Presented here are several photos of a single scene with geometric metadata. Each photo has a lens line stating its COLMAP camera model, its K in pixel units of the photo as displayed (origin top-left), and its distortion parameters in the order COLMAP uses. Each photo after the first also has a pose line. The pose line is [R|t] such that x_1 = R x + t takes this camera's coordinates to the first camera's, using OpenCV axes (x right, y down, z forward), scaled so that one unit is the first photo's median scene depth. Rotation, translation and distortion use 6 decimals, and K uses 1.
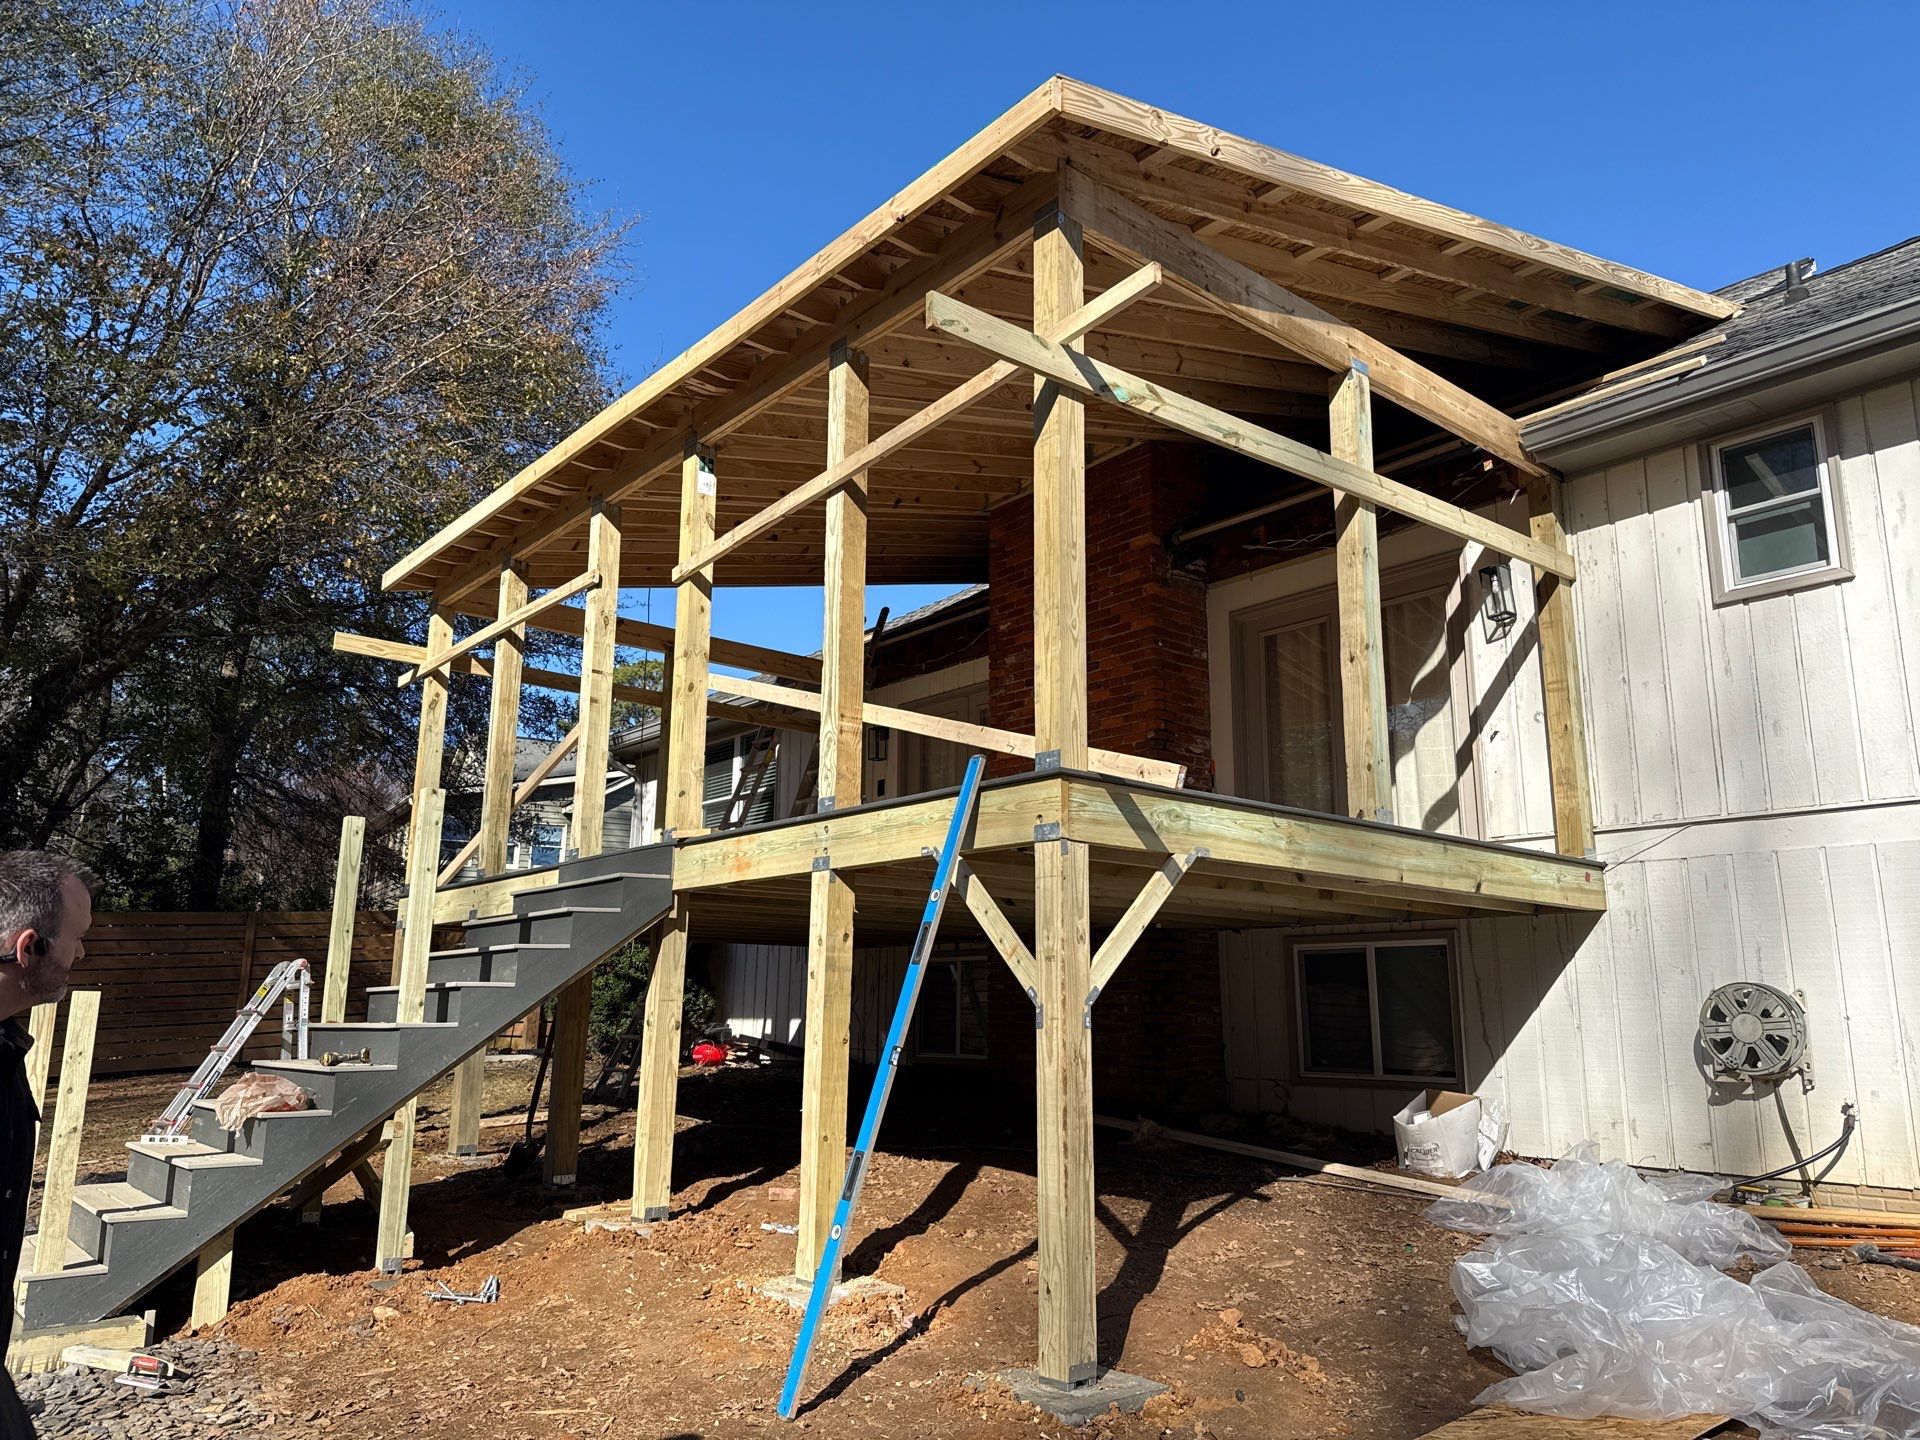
lens RADIAL K [[1358.1, 0, 971.0], [0, 1358.1, 717.1], [0, 0, 1]] dist [0.055152, -0.077785]
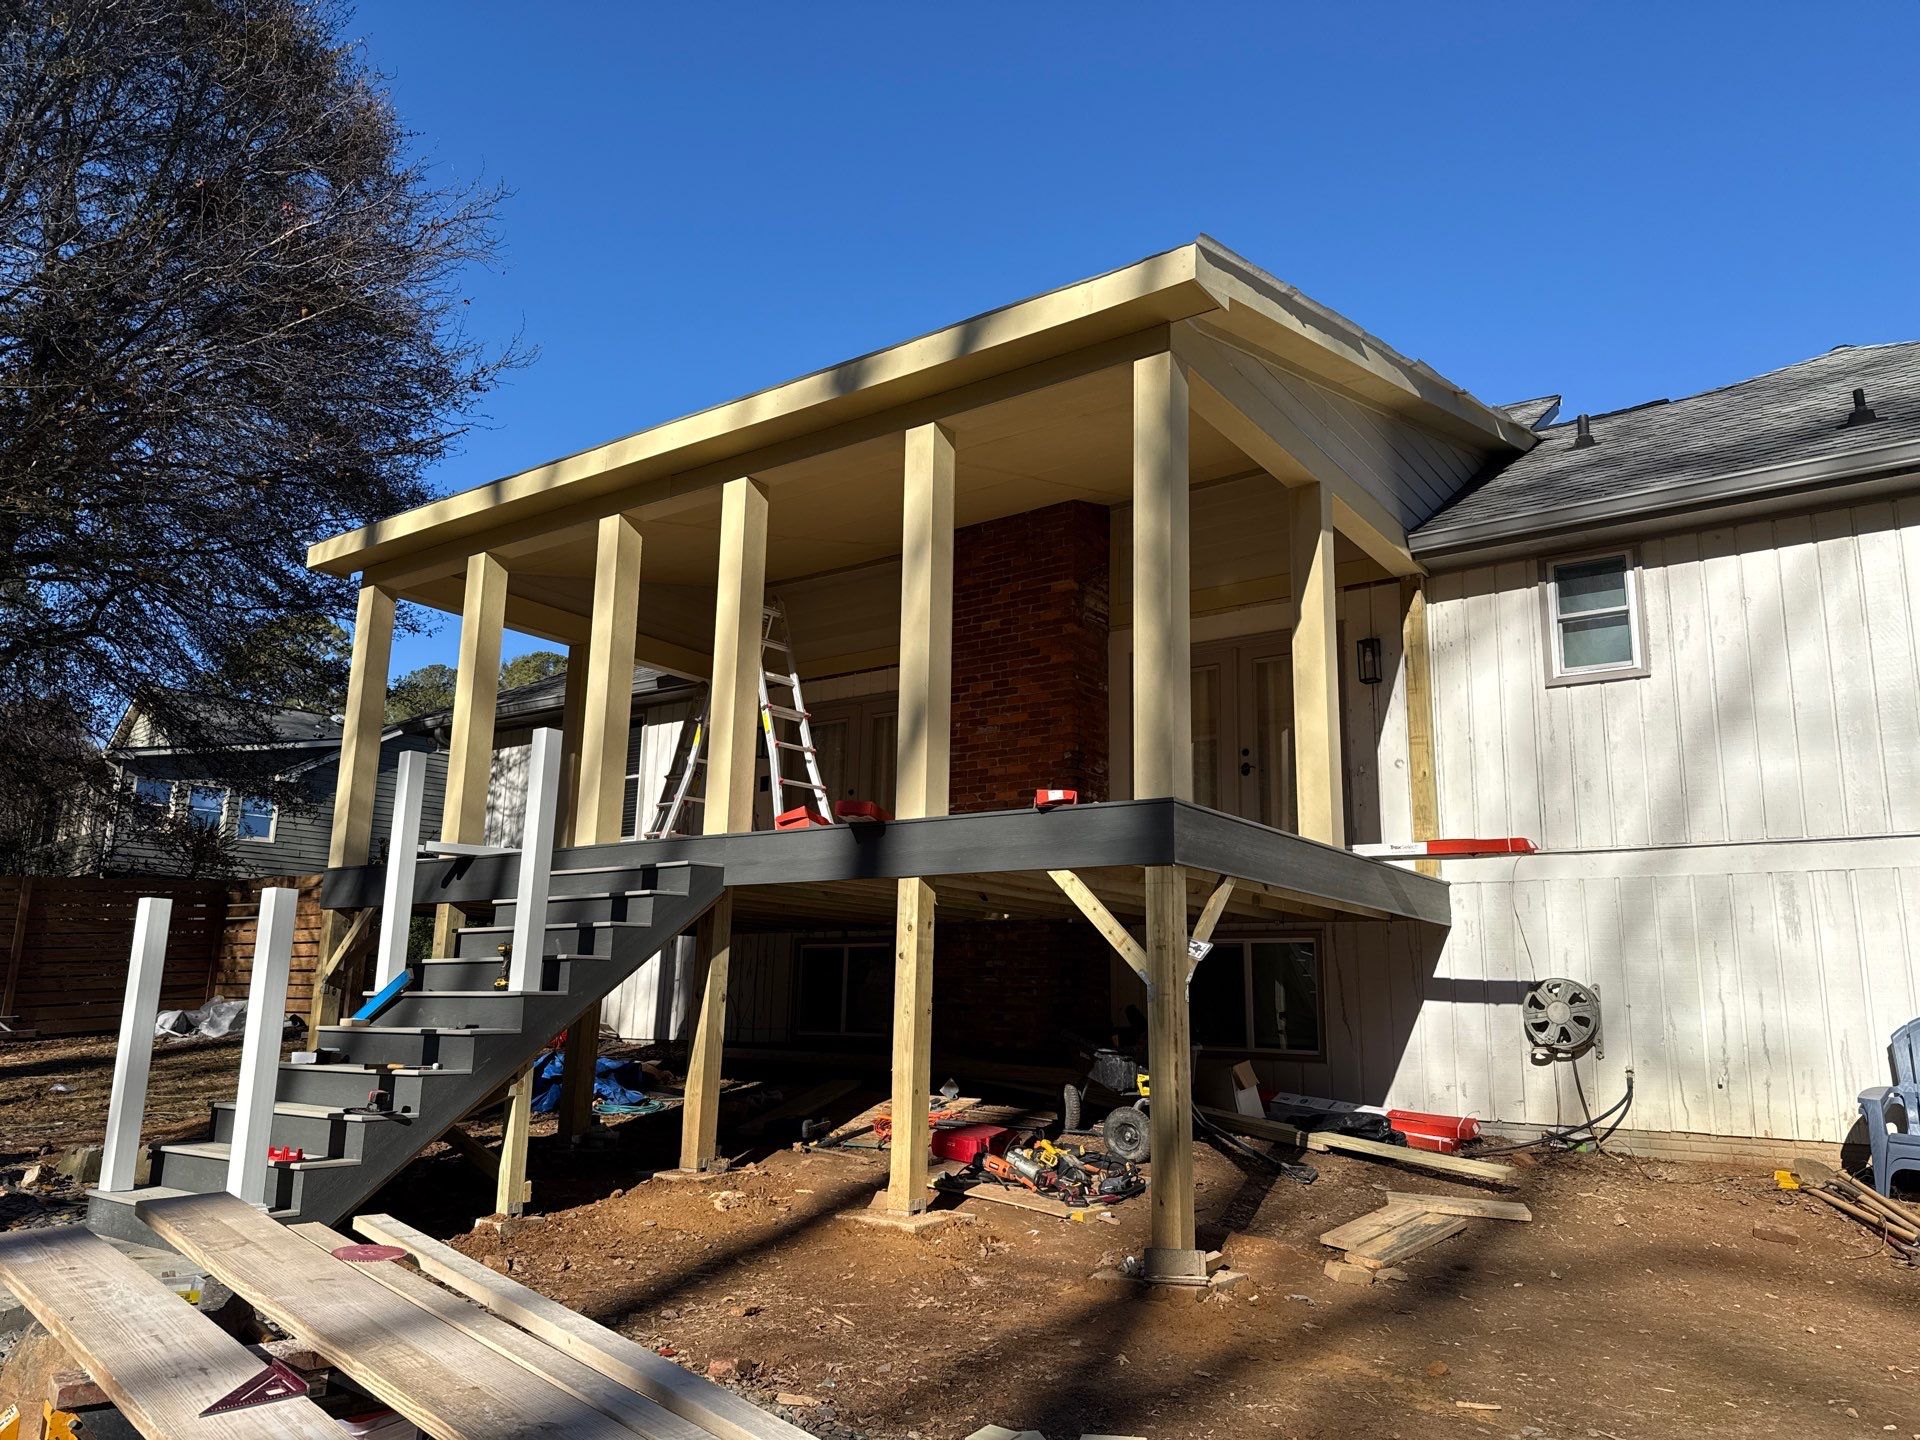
lens RADIAL K [[1350.2, 0, 977.3], [0, 1350.2, 723.1], [0, 0, 1]] dist [0.051180, -0.089850]
pose [[0.970009, 0.061688, 0.235112, -0.283899], [-0.063960, 0.997950, 0.002040, -0.015769], [-0.234505, -0.017017, 0.971966, -0.127600]]
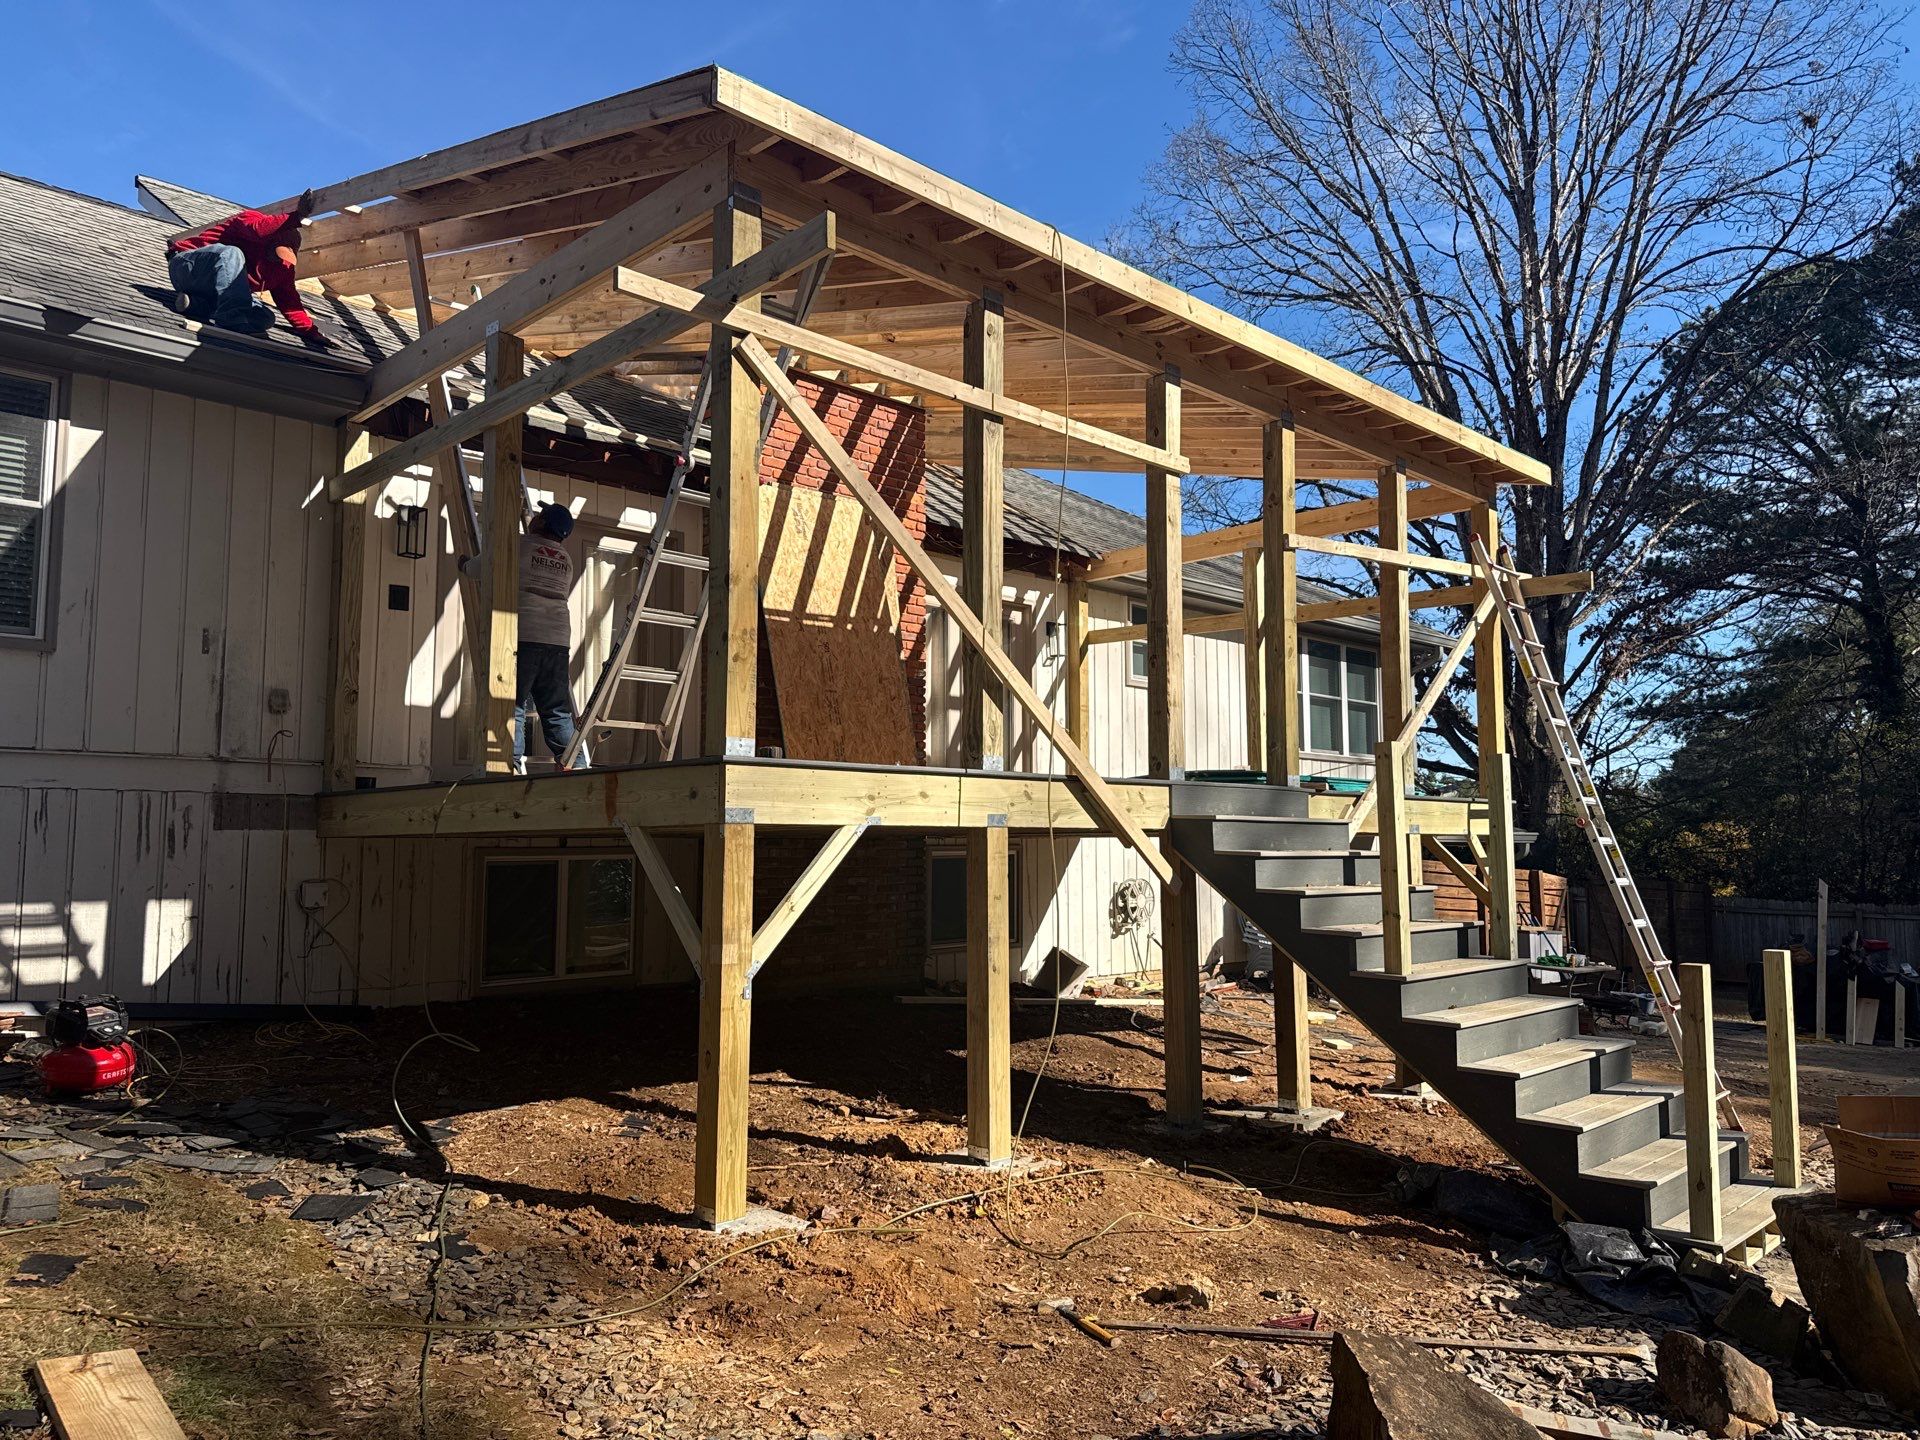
lens RADIAL K [[1350.2, 0, 977.3], [0, 1350.2, 723.1], [0, 0, 1]] dist [0.051180, -0.089850]
pose [[-0.102886, 0.083354, 0.991195, -1.332713], [-0.213895, 0.971317, -0.103884, 0.213404], [-0.971423, -0.222700, -0.082106, 1.360555]]
